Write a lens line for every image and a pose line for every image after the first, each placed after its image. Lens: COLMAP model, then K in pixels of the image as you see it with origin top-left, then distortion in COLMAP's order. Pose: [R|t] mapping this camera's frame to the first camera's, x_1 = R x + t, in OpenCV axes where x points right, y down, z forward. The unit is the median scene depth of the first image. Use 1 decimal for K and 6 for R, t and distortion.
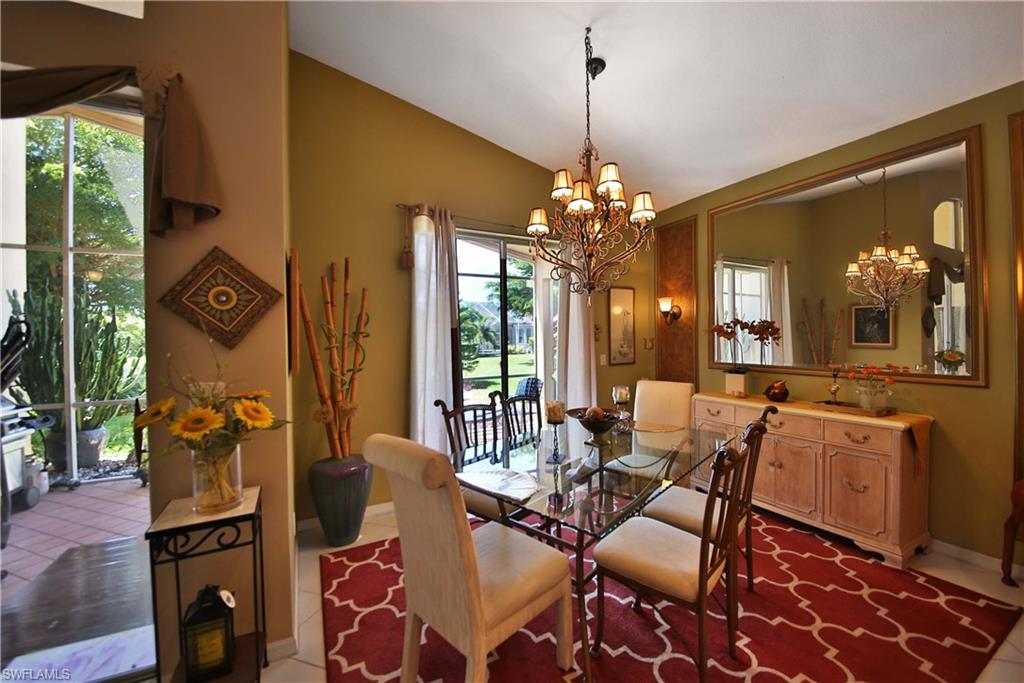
lens RADIAL K [[384.7, 0, 512.0], [0, 384.7, 341.5], [0, 0, 1]] dist [-0.000473, -0.000092]
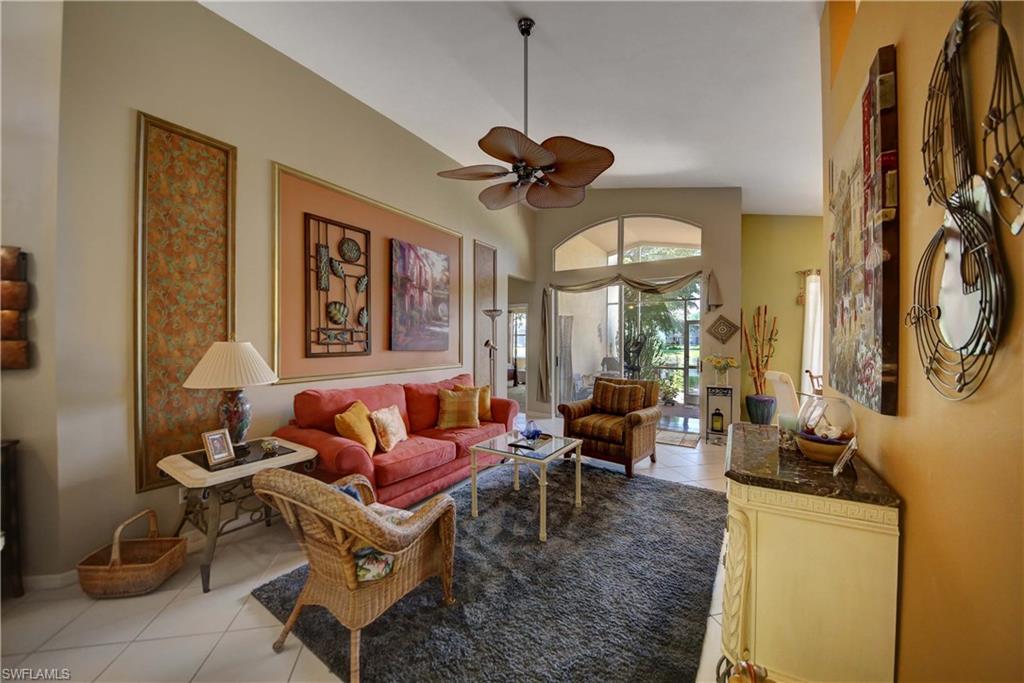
lens RADIAL K [[384.7, 0, 512.0], [0, 384.7, 341.5], [0, 0, 1]] dist [-0.000473, -0.000092]
pose [[0.521866, 0.015688, -0.852883, 0.704323], [-0.017075, 0.999823, 0.007943, 0.000111], [0.852856, 0.010418, 0.522042, -1.407249]]
